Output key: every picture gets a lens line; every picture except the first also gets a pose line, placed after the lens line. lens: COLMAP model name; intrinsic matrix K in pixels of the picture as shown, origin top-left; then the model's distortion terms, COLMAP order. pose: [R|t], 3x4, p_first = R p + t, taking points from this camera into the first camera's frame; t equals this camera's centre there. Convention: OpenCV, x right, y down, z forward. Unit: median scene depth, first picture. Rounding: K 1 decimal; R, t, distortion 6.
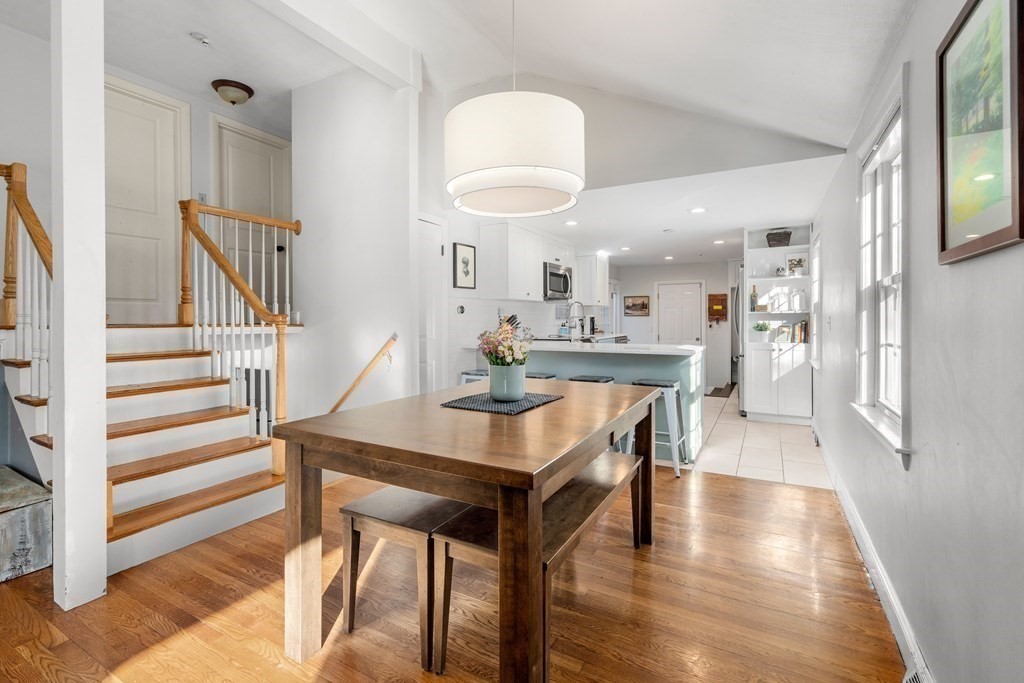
lens RADIAL K [[478.0, 0, 510.2], [0, 478.0, 319.1], [0, 0, 1]] dist [0.000368, 0.000023]
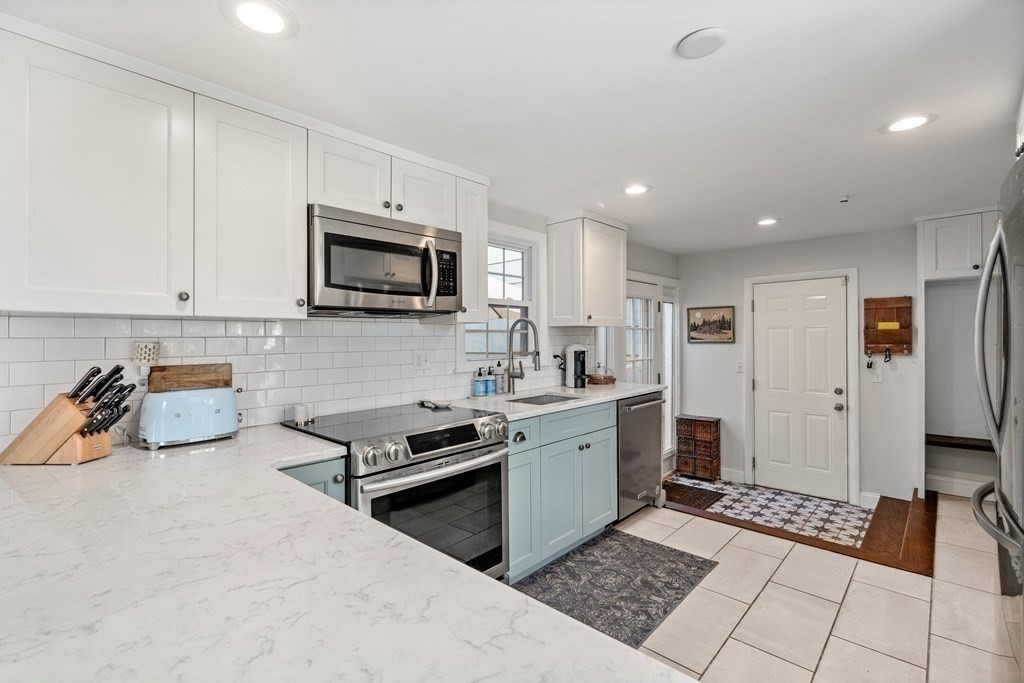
lens RADIAL K [[458.8, 0, 512.0], [0, 458.8, 341.5], [0, 0, 1]] dist [0.003086, 0.000300]
pose [[0.967491, -0.004182, -0.252871, 0.302479], [0.006543, 0.999942, 0.008497, -0.024356], [0.252821, -0.009875, 0.967463, 0.743273]]
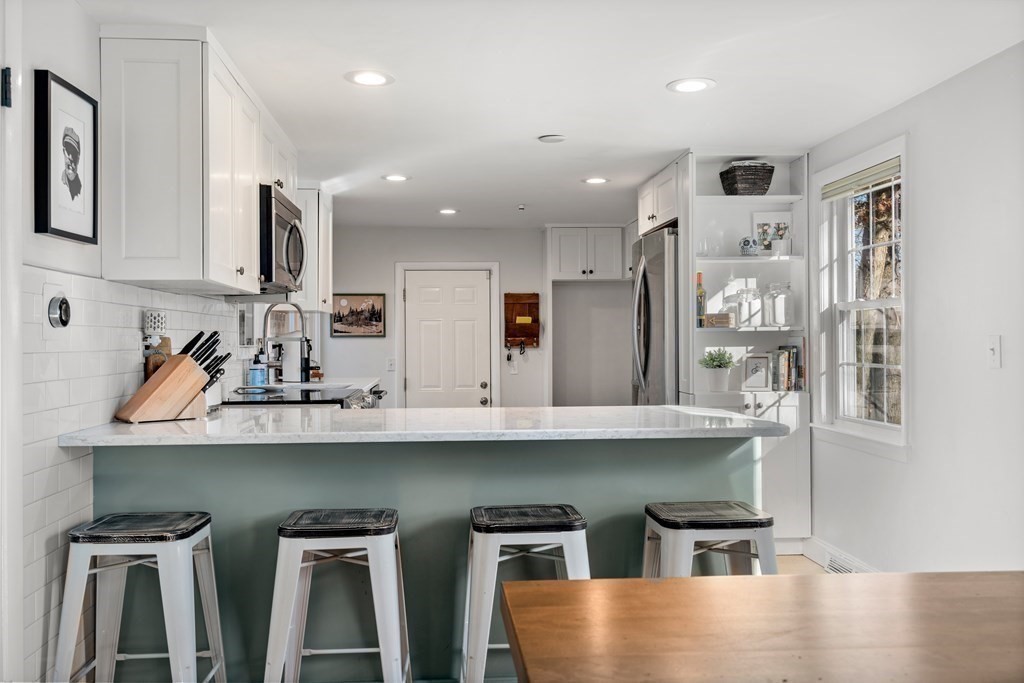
lens RADIAL K [[912.0, 0, 512.0], [0, 912.0, 341.5], [0, 0, 1]] dist [0.000911, -0.006981]
pose [[0.834291, -0.001218, 0.551323, -0.151454], [0.002893, 0.999993, -0.002168, -0.000435], [-0.551317, 0.003404, 0.834289, 0.342980]]
